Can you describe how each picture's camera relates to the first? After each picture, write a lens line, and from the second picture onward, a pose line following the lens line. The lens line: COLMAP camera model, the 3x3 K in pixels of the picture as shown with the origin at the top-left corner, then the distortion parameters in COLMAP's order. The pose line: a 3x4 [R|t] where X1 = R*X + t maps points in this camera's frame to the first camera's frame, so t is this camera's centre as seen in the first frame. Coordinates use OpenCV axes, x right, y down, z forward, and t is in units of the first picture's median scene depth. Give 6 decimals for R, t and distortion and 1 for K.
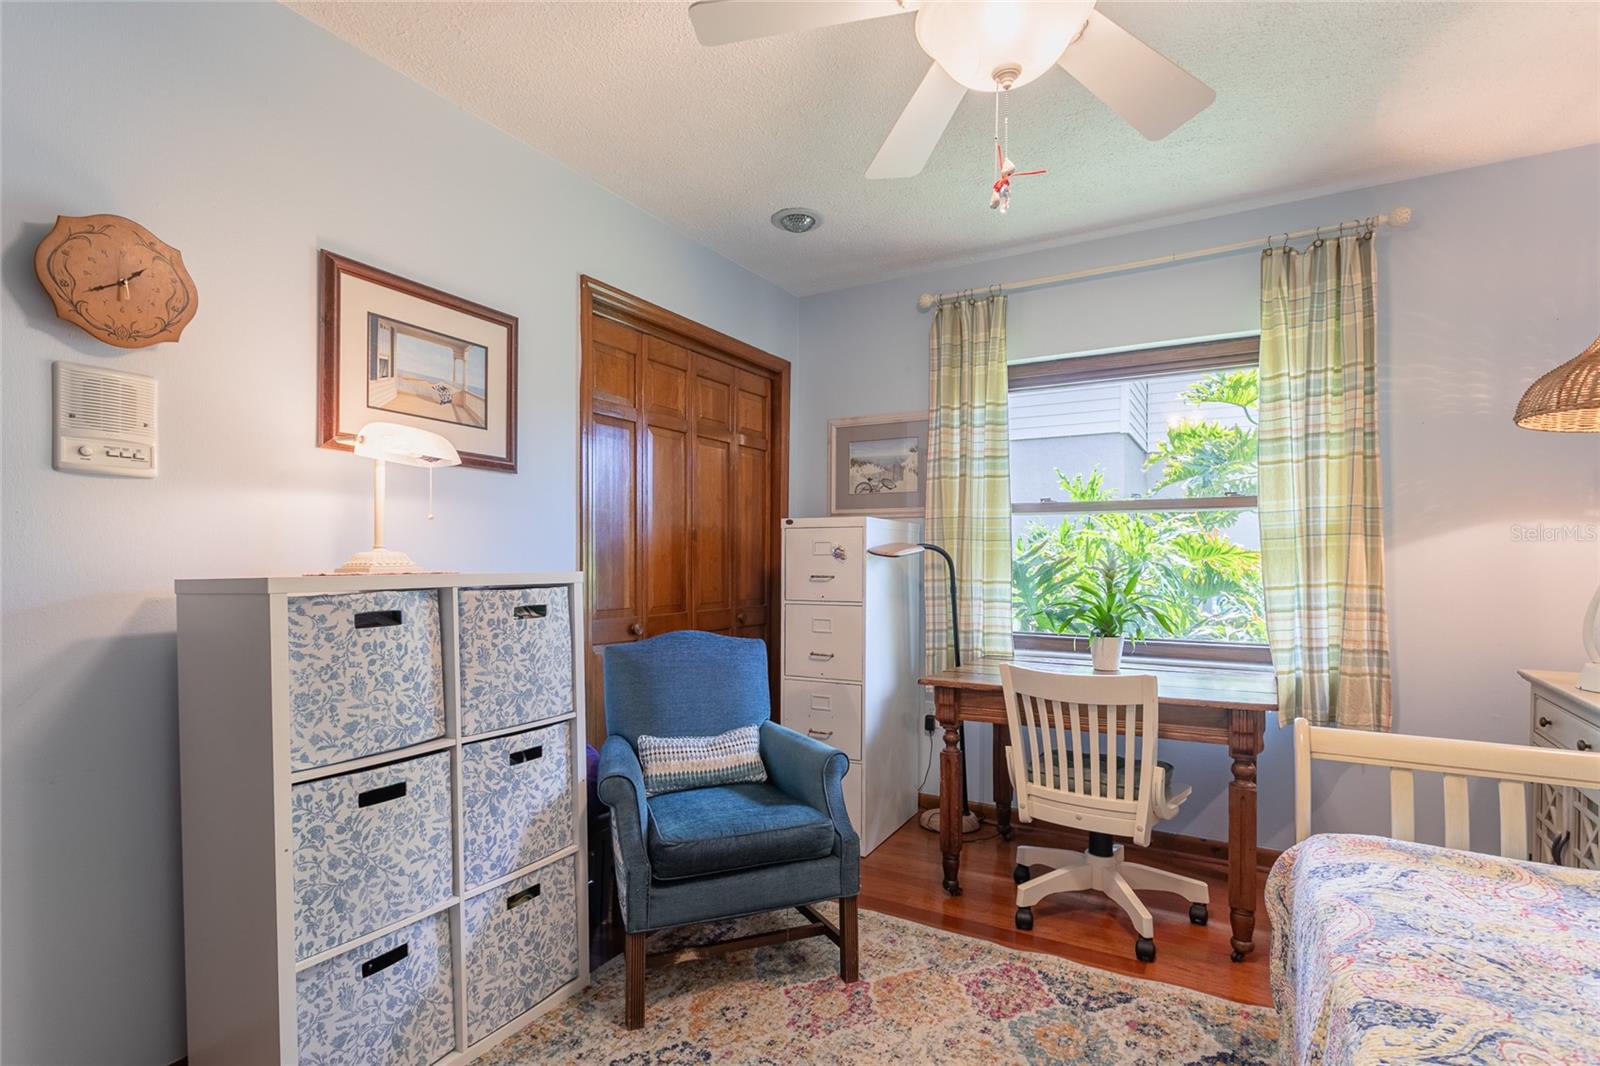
lens RADIAL K [[751.0, 0, 803.9], [0, 751.0, 555.9], [0, 0, 1]] dist [-0.002145, -0.000042]
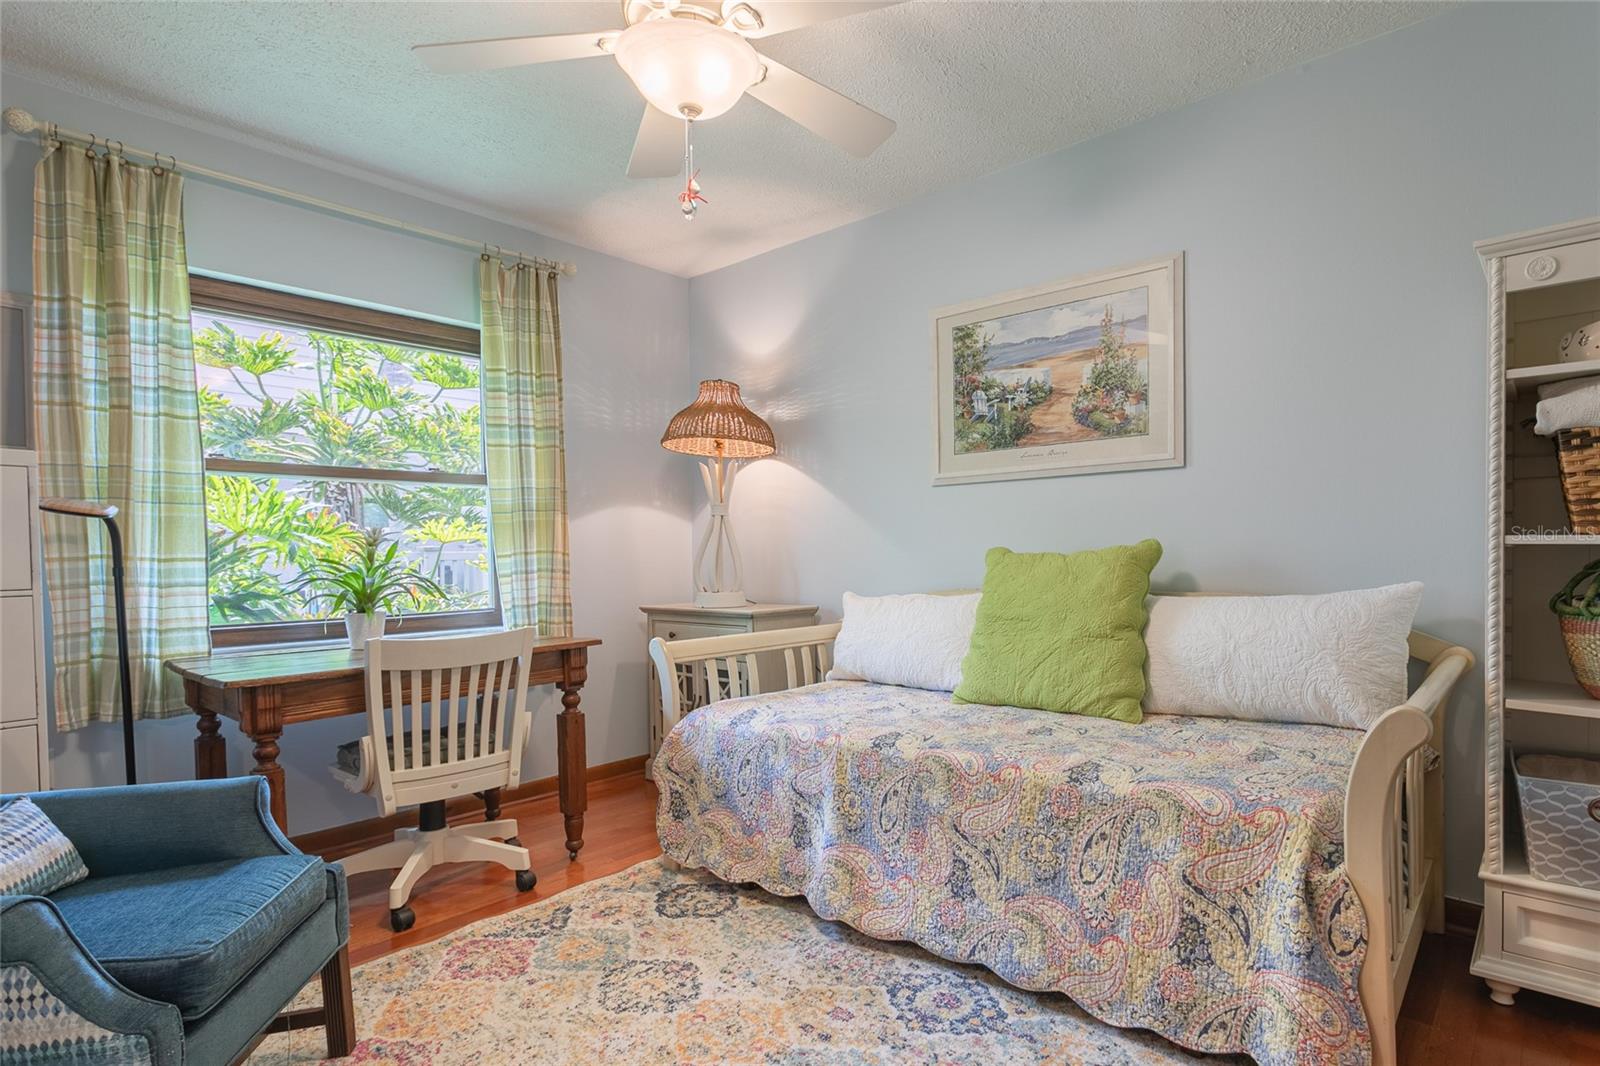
lens RADIAL K [[888.9, 0, 802.4], [0, 888.9, 560.0], [0, 0, 1]] dist [-0.026736, 0.000179]
pose [[0.189657, -0.002519, 0.981847, -0.618926], [0.011904, 0.999929, 0.000266, 0.055235], [-0.981778, 0.011638, 0.189674, 0.307416]]
